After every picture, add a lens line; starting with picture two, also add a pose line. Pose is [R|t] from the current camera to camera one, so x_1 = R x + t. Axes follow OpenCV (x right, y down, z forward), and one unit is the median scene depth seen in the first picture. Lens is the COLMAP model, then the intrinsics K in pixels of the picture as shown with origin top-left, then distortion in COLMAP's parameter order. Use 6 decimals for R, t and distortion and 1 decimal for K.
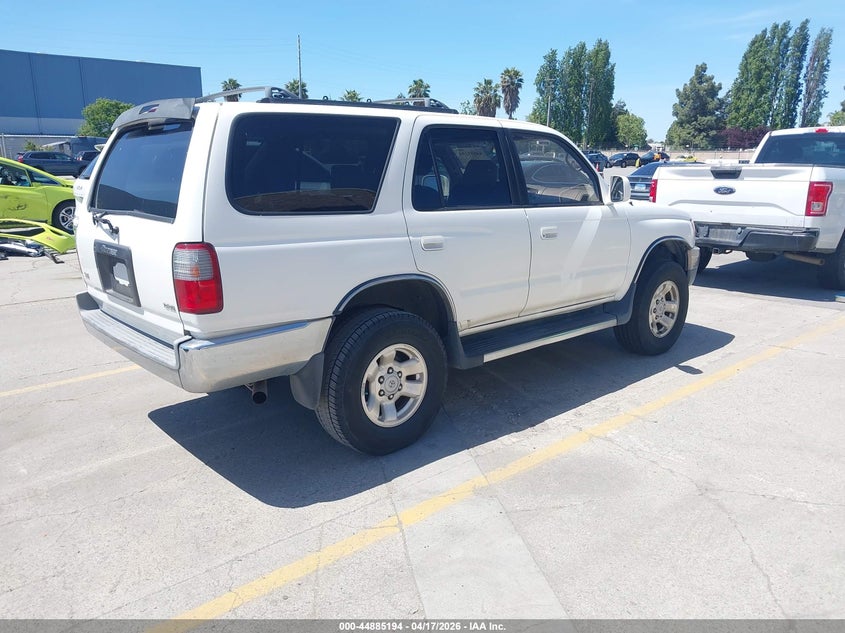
lens RADIAL K [[665.6, 0, 415.5], [0, 665.6, 316.9], [0, 0, 1]] dist [0.084409, -0.133195]
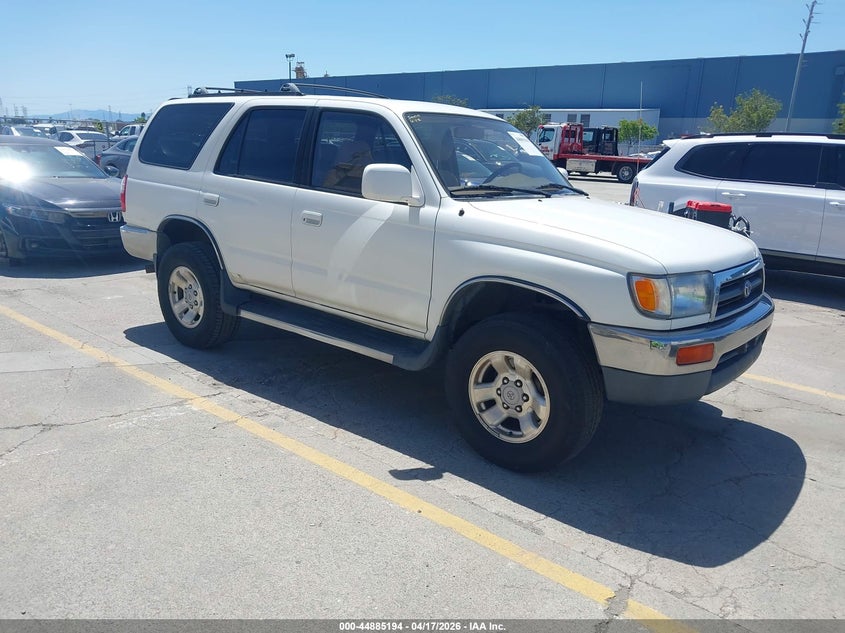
lens RADIAL K [[665.6, 0, 415.5], [0, 665.6, 316.9], [0, 0, 1]] dist [0.084409, -0.133195]
pose [[0.148811, 0.254334, -0.955599, 1.259134], [-0.270683, 0.939927, 0.208011, -0.251875], [0.951097, 0.227710, 0.208716, 1.069078]]
